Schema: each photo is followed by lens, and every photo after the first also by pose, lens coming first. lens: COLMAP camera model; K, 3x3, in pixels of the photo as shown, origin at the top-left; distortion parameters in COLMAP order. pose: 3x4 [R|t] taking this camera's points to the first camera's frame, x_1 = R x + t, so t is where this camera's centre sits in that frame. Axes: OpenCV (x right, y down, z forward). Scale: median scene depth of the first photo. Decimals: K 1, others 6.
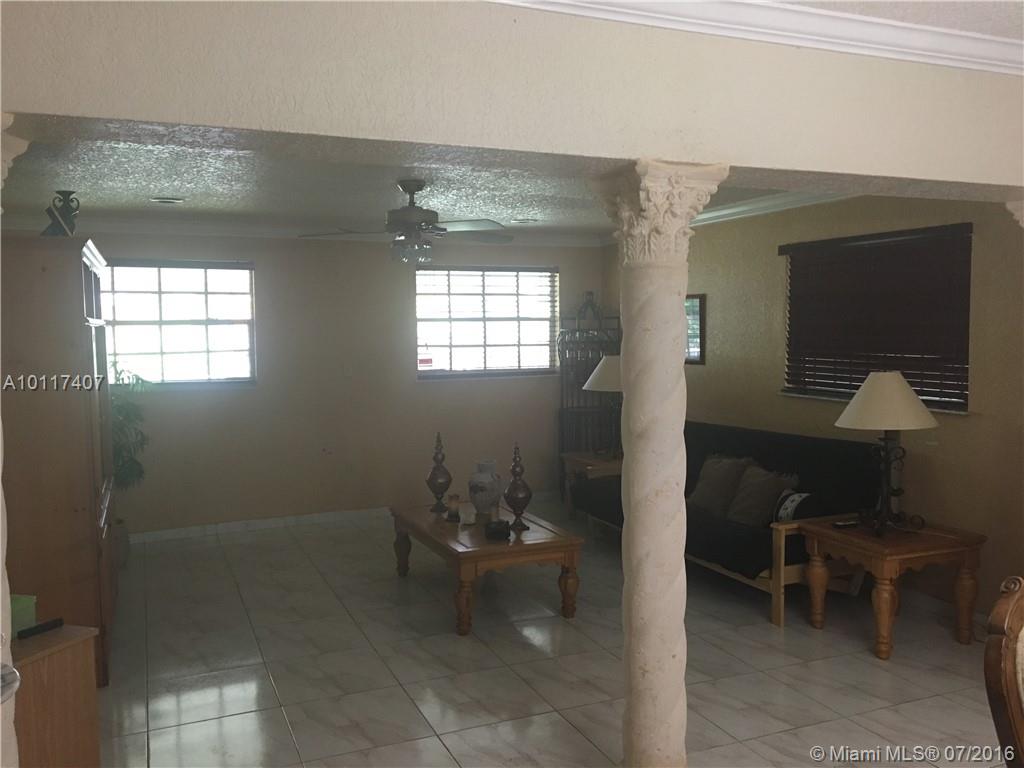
lens RADIAL K [[877.8, 0, 509.5], [0, 877.8, 411.3], [0, 0, 1]] dist [0.008725, 0.001616]
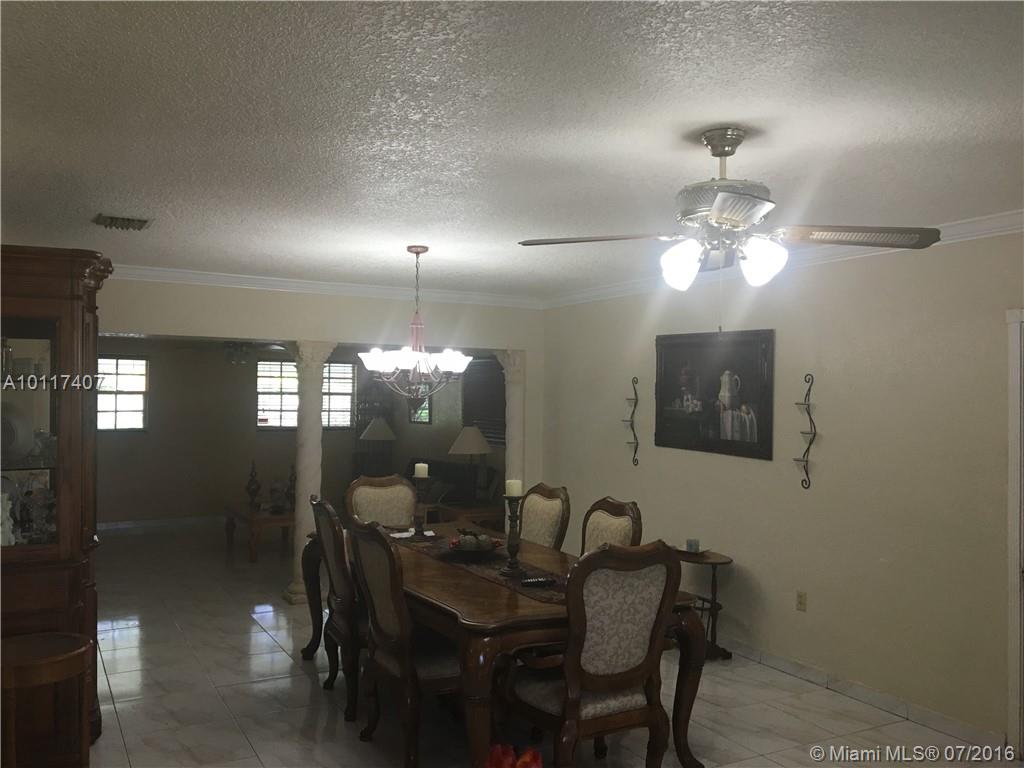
lens RADIAL K [[848.0, 0, 512.0], [0, 848.0, 384.0], [0, 0, 1]] dist [0.005223, -0.003724]
pose [[0.992613, 0.021696, 0.119371, 0.173107], [-0.008383, 0.993794, -0.110920, 0.044487], [-0.121037, 0.109100, 0.986634, -0.569729]]
